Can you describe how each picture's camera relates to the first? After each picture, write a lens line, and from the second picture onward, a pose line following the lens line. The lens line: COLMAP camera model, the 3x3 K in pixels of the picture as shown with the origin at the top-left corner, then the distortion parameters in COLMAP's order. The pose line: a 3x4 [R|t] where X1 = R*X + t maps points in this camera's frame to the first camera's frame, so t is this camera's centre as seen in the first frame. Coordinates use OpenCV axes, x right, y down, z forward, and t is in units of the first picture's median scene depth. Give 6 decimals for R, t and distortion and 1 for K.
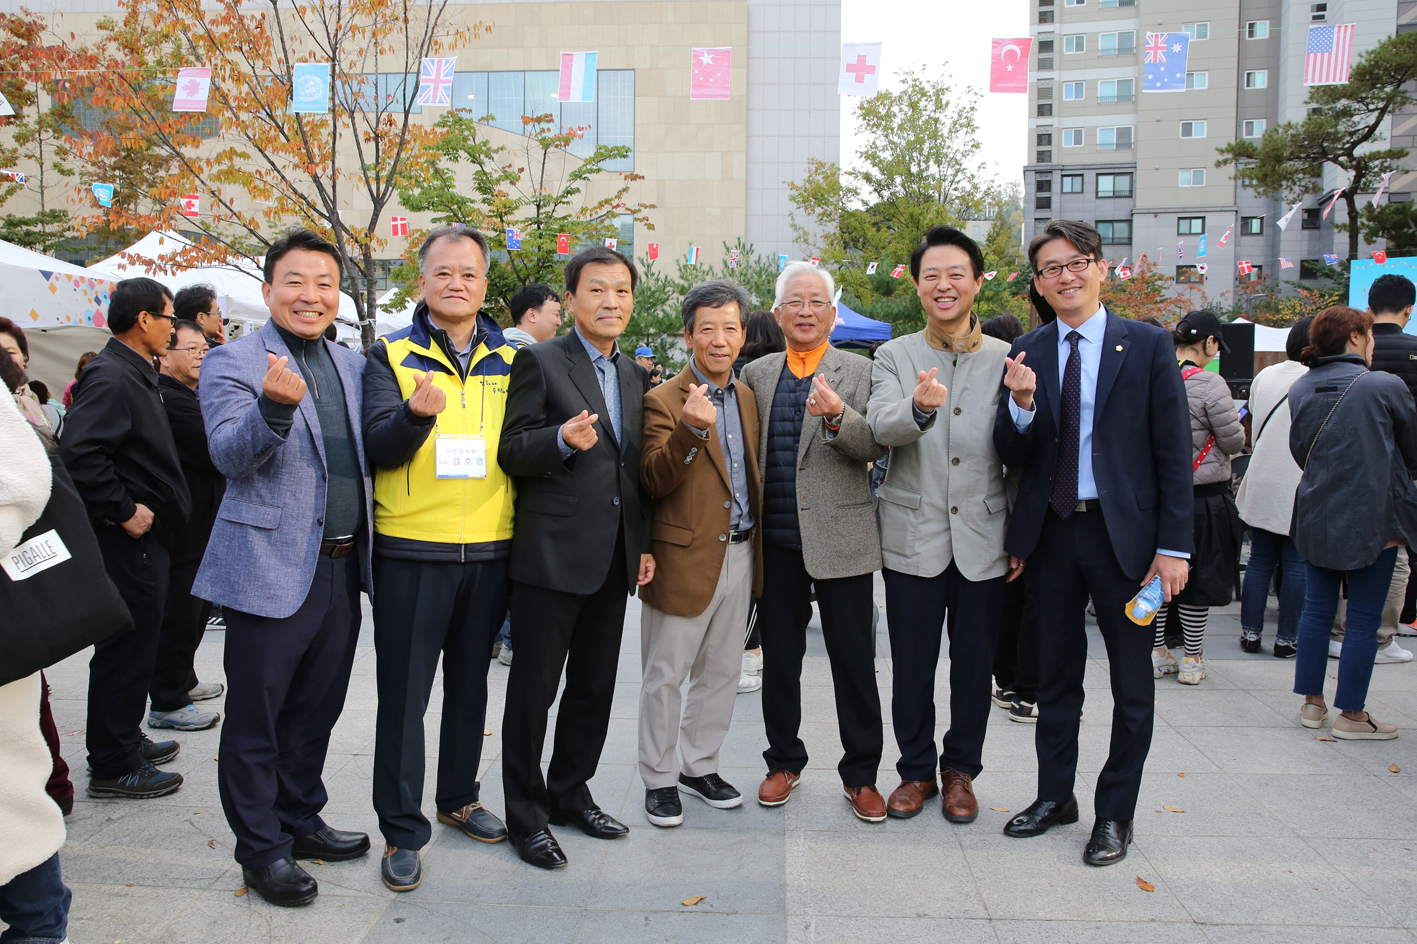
lens RADIAL K [[974.0, 0, 708.5], [0, 974.0, 472.0], [0, 0, 1]] dist [-0.100970, 0.076376]
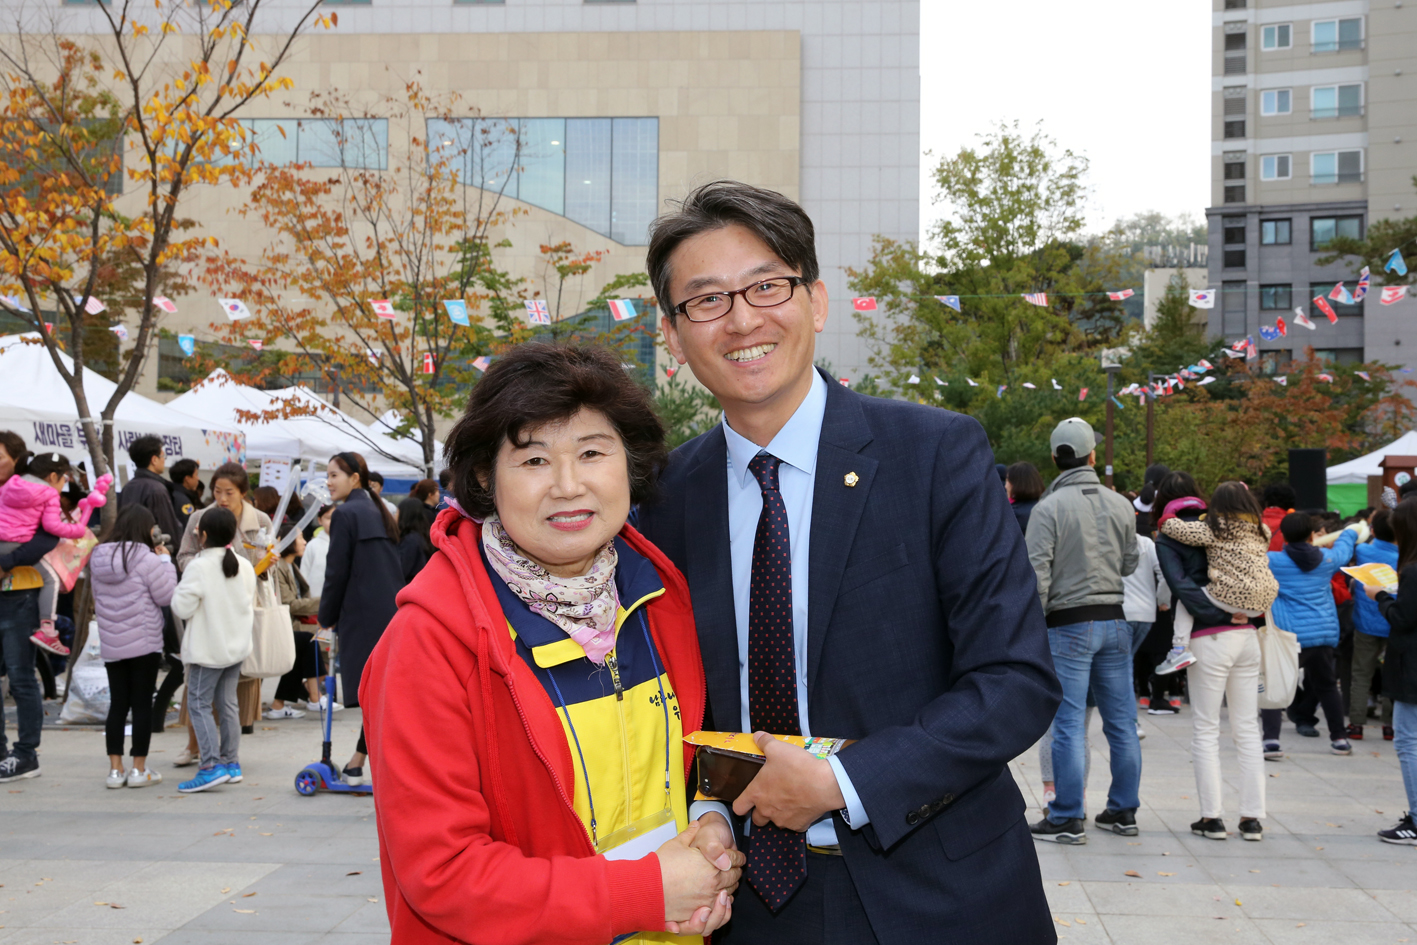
lens RADIAL K [[1674.0, 0, 708.5], [0, 1674.0, 472.5], [0, 0, 1]] dist [0.028404, 0.022801]
pose [[0.998831, 0.000037, -0.048336, 0.032972], [-0.005601, 0.993352, -0.114984, 0.031544], [0.048010, 0.115120, 0.992191, -0.356858]]
